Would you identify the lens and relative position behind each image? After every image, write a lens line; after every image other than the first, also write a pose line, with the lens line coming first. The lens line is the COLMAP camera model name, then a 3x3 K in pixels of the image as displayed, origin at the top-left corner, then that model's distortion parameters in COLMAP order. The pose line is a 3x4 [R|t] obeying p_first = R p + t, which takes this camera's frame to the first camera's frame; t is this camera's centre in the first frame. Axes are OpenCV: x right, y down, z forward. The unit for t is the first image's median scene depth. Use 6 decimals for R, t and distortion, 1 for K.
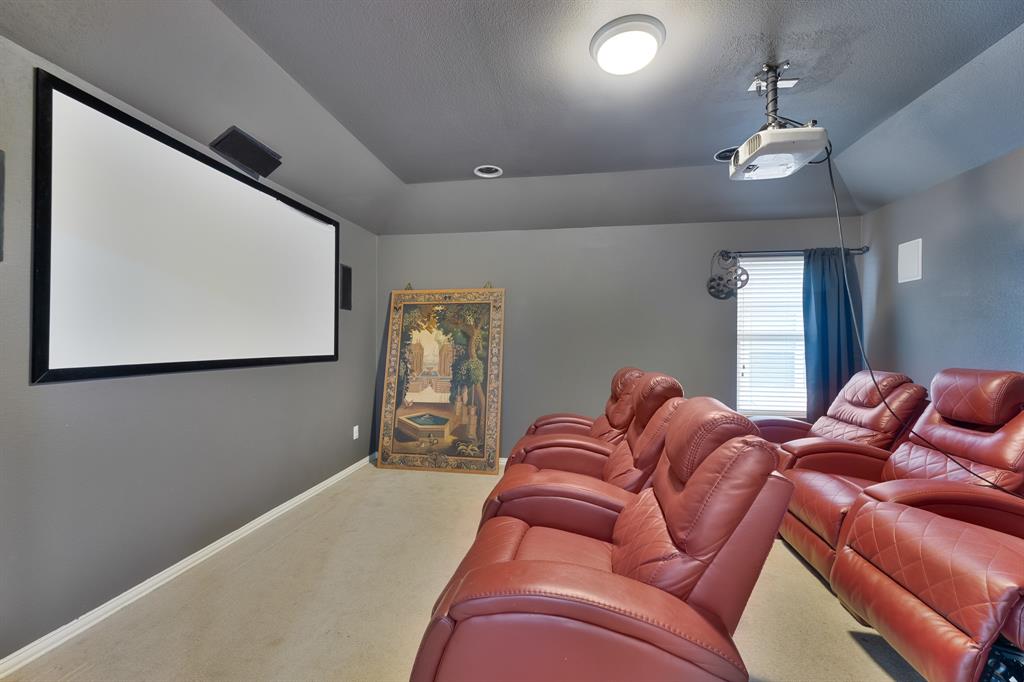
lens RADIAL K [[414.7, 0, 505.5], [0, 414.7, 341.3], [0, 0, 1]] dist [-0.006339, 0.002408]
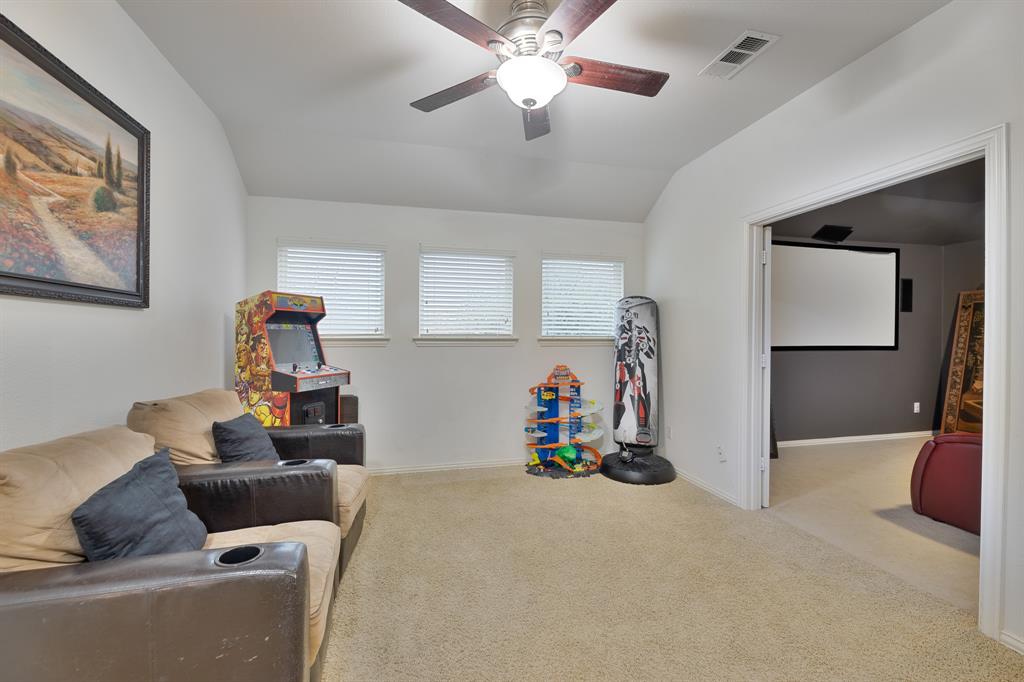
lens RADIAL K [[414.7, 0, 504.7], [0, 414.7, 338.8], [0, 0, 1]] dist [-0.006339, 0.002408]
pose [[0.382672, 0.004983, -0.923871, 0.314757], [-0.002658, 0.999987, 0.004293, 0.006787], [0.923880, 0.000812, 0.382681, -0.632184]]
